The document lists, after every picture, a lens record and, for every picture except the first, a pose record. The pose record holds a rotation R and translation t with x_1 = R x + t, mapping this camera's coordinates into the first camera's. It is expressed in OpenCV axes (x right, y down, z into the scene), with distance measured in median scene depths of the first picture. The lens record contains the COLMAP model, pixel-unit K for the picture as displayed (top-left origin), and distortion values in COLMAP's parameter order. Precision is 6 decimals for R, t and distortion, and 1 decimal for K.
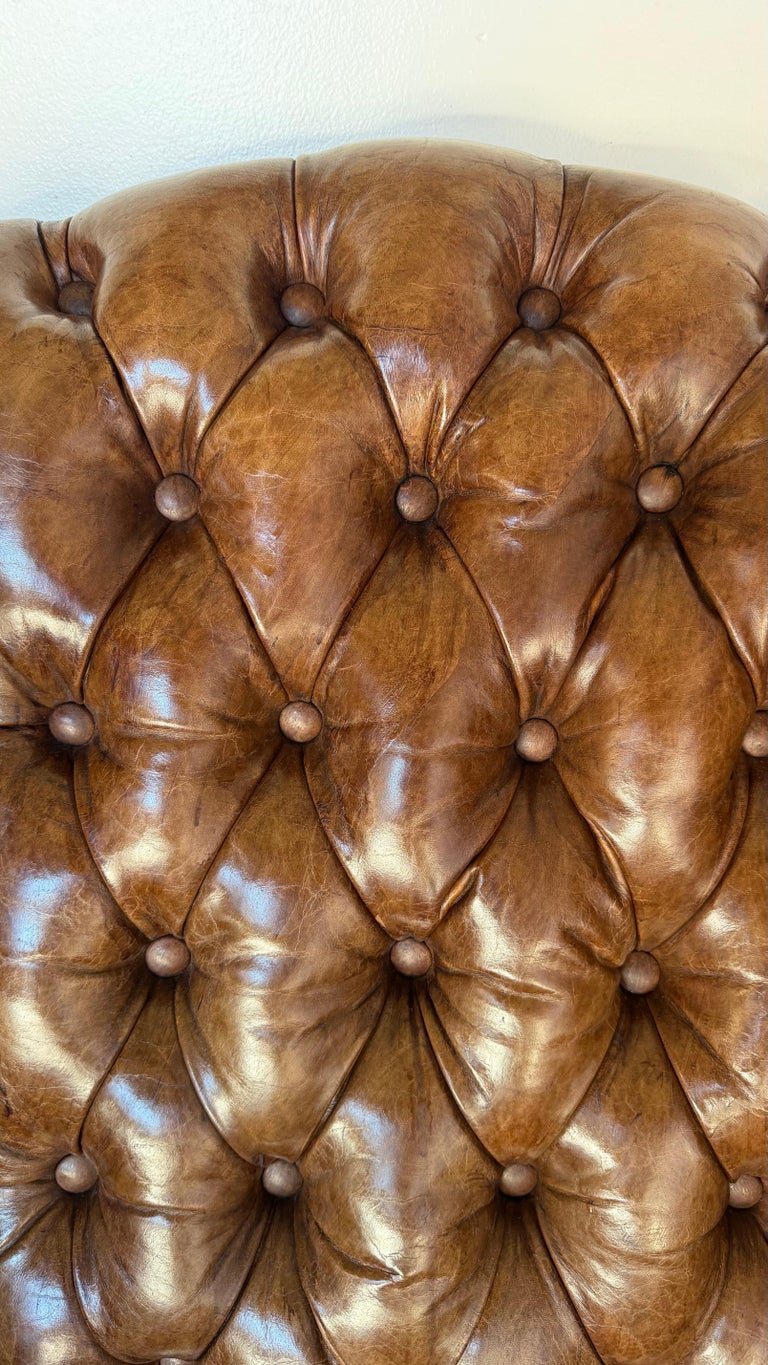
lens RADIAL K [[978.5, 0, 387.7], [0, 978.5, 682.9], [0, 0, 1]] dist [0.041544, -0.070812]
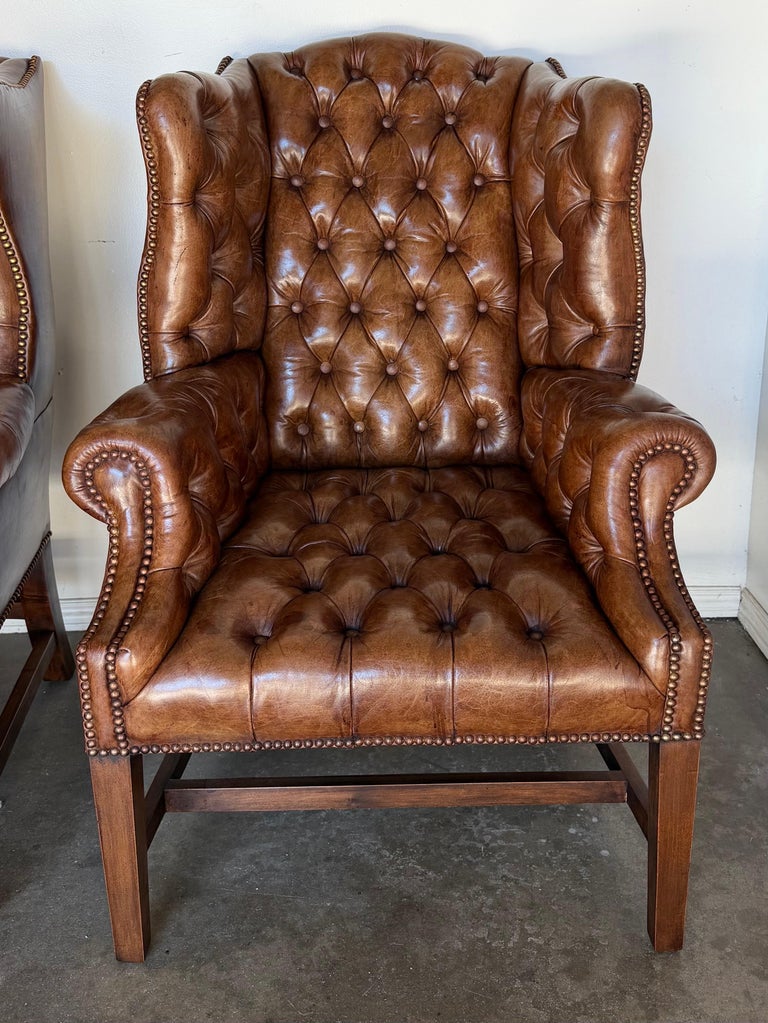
lens RADIAL K [[1122.5, 0, 418.0], [0, 1122.5, 434.2], [0, 0, 1]] dist [0.085905, 0.000000]
pose [[0.998030, -0.023769, 0.058053, -0.140348], [0.031913, 0.989111, -0.143671, 1.689502], [-0.054006, 0.145240, 0.987921, -3.246874]]
